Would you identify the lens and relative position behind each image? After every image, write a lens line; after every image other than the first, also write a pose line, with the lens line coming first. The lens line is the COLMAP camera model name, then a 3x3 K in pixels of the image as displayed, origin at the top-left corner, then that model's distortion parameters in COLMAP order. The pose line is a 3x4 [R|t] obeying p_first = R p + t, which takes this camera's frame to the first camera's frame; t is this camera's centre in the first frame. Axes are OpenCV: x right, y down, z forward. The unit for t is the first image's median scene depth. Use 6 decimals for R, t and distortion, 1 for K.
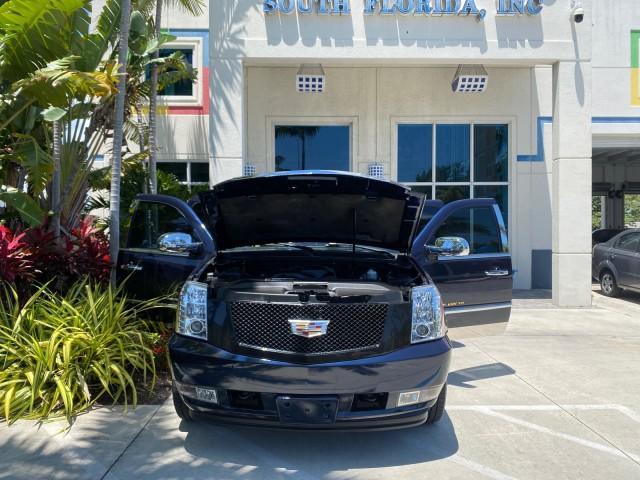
lens RADIAL K [[490.0, 0, 320.0], [0, 490.0, 240.0], [0, 0, 1]] dist [0.049678, -0.075892]
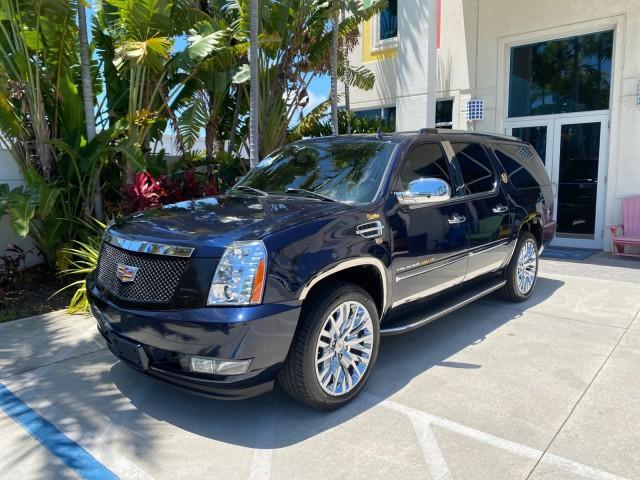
lens RADIAL K [[497.6, 0, 321.5], [0, 497.6, 238.8], [0, 0, 1]] dist [0.000884, 0.003764]
pose [[0.753511, 0.073840, -0.653275, 0.275766], [-0.005054, 0.994294, 0.106556, 0.000422], [0.657416, -0.076990, 0.749585, 0.152059]]
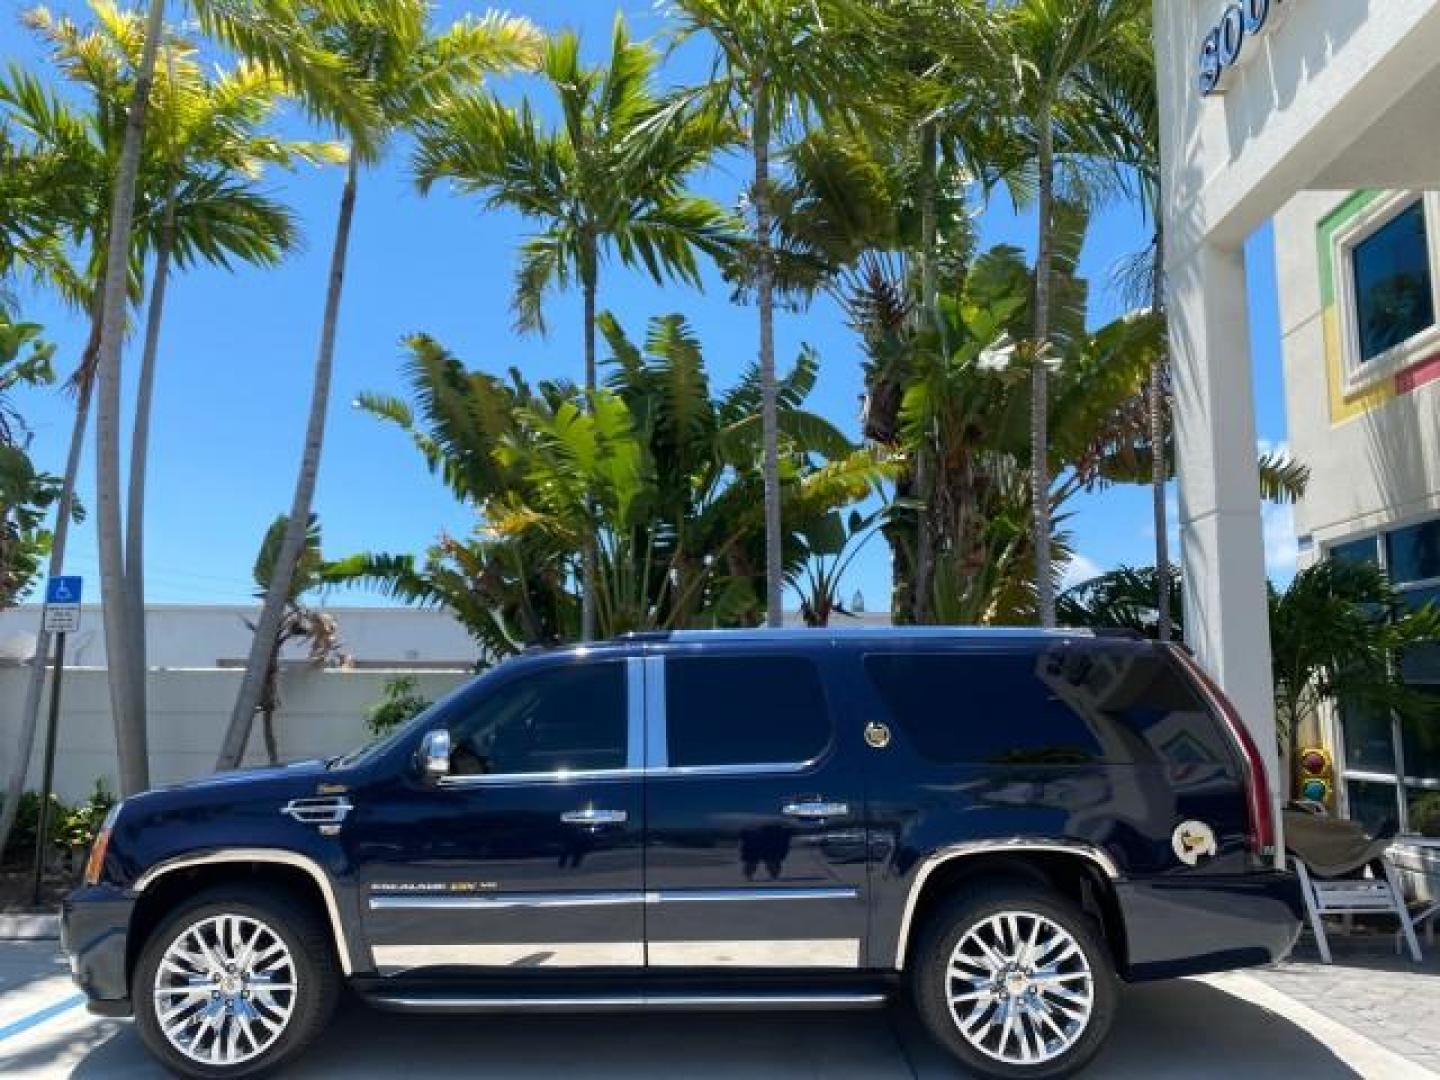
lens RADIAL K [[1119.5, 0, 723.4], [0, 1119.5, 537.3], [0, 0, 1]] dist [0.000884, 0.003764]
pose [[-0.026658, -0.149222, -0.988444, 0.565445], [-0.028877, 0.988498, -0.148451, -0.018862], [0.999227, 0.024585, -0.030661, 0.607725]]
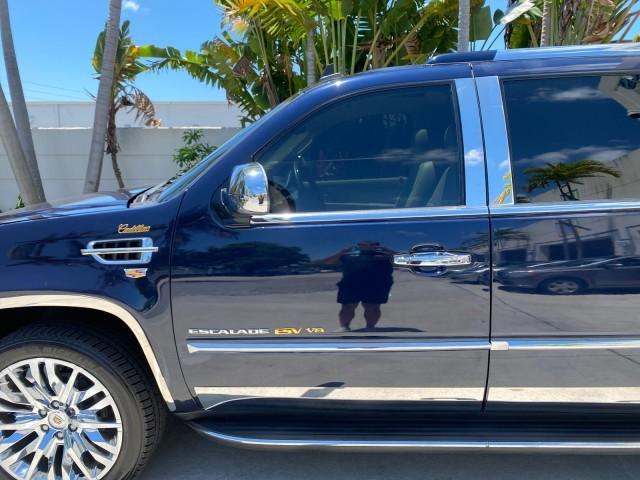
lens RADIAL K [[474.1, 0, 322.6], [0, 474.1, 237.8], [0, 0, 1]] dist [0.003294, -0.006194]
pose [[-0.040724, 0.174971, -0.983731, 0.258877], [-0.020151, 0.984204, 0.175889, -0.009082], [0.998967, 0.026986, -0.036555, 0.508402]]
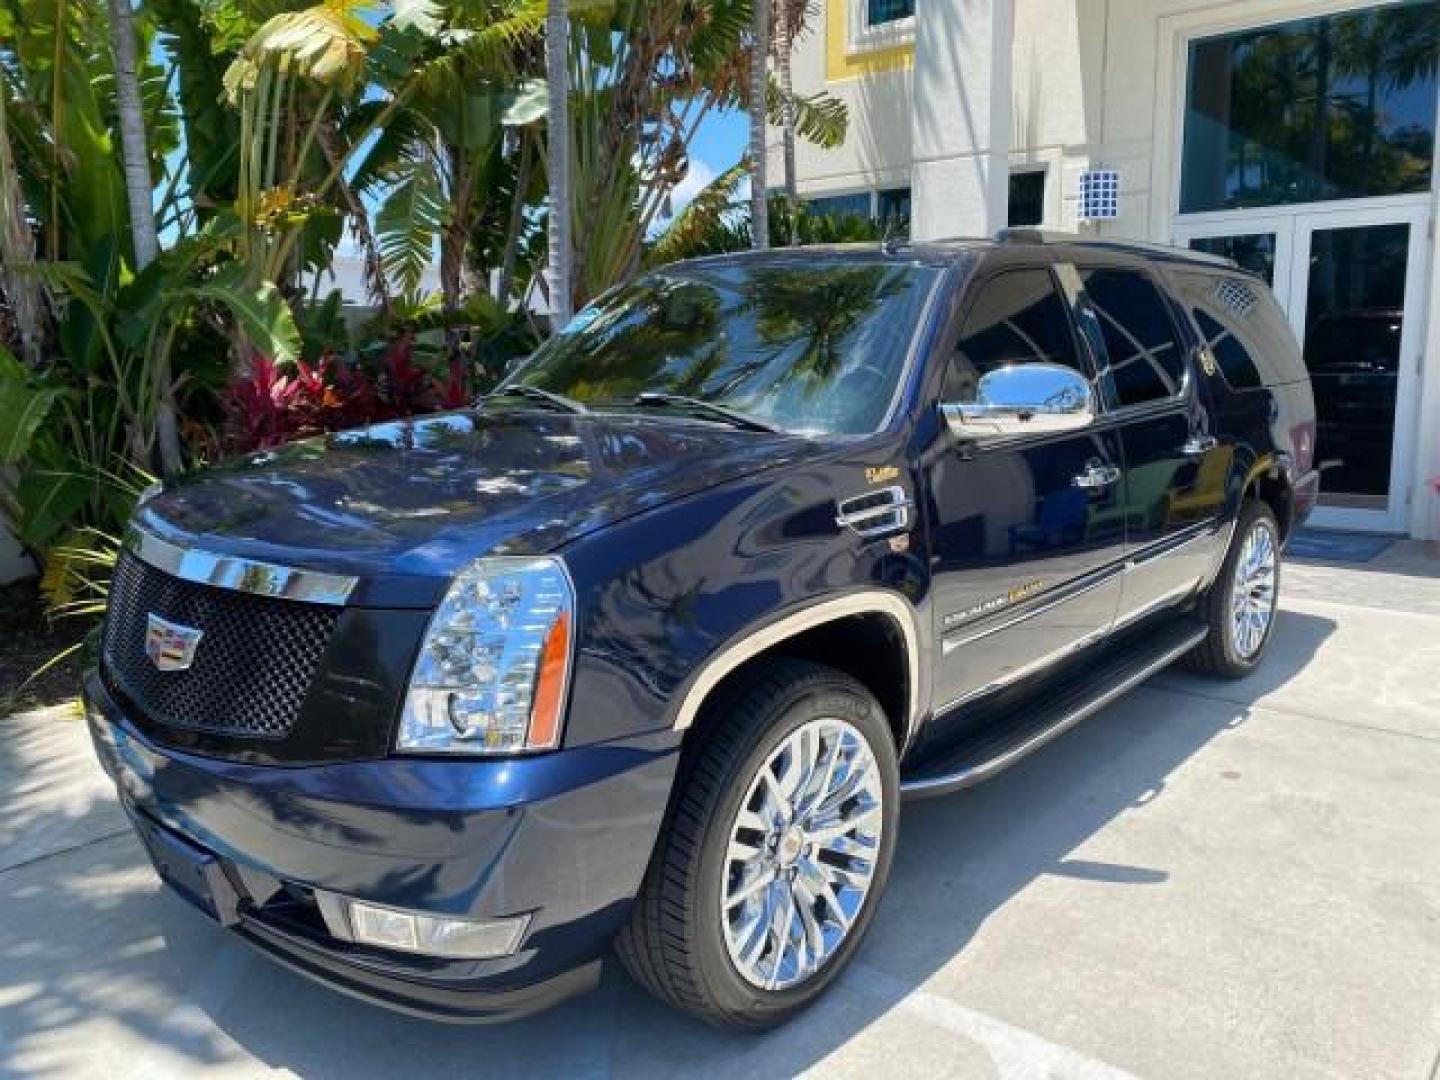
lens RADIAL K [[1114.5, 0, 734.3], [0, 1114.5, 533.4], [0, 0, 1]] dist [0.001153, 0.001917]
pose [[0.759847, 0.093381, -0.643360, 0.226776], [-0.003804, 0.990252, 0.139239, -0.001794], [0.650090, -0.103353, 0.752795, 0.203651]]
